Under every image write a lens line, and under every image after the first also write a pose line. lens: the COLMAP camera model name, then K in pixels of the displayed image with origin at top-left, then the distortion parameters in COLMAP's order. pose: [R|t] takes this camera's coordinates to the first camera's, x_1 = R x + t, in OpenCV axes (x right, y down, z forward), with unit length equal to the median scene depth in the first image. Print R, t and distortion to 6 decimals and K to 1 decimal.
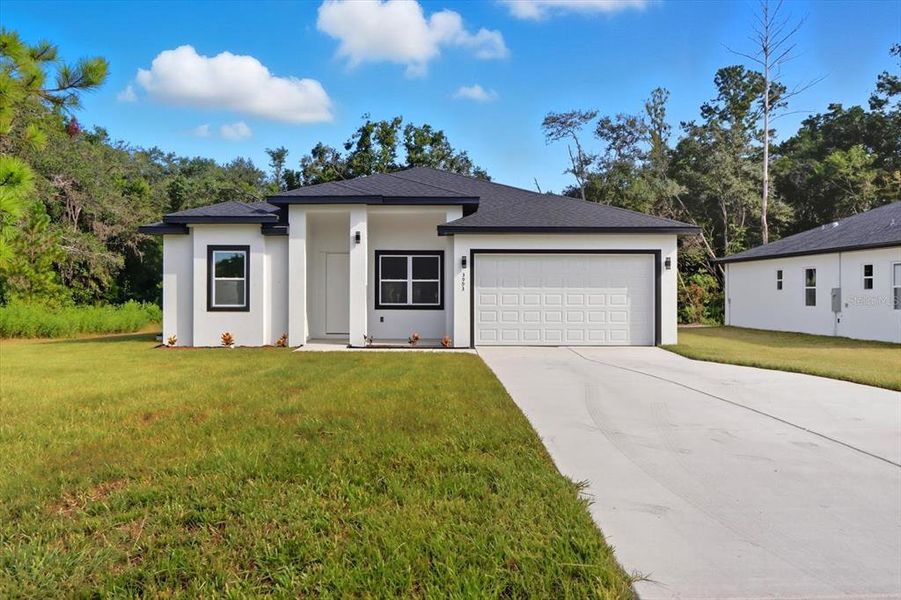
lens RADIAL K [[652.0, 0, 450.5], [0, 652.0, 300.0], [0, 0, 1]] dist [-0.001314, -0.006452]
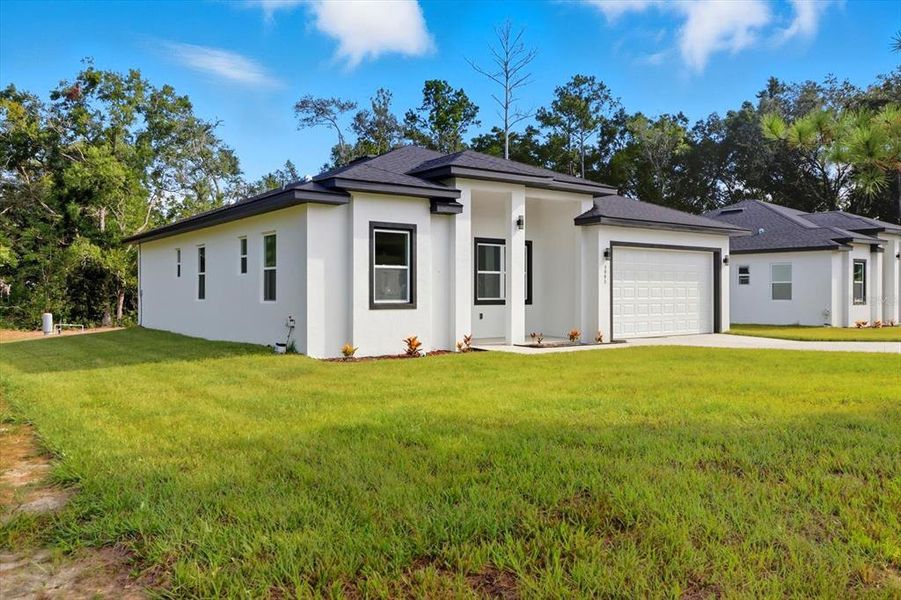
lens RADIAL K [[671.4, 0, 450.5], [0, 671.4, 300.0], [0, 0, 1]] dist [0.005311, 0.000762]
pose [[0.811711, -0.009477, 0.583982, -0.741297], [0.009302, 0.999951, 0.003297, 0.004780], [-0.583985, 0.002756, 0.811760, 0.320968]]
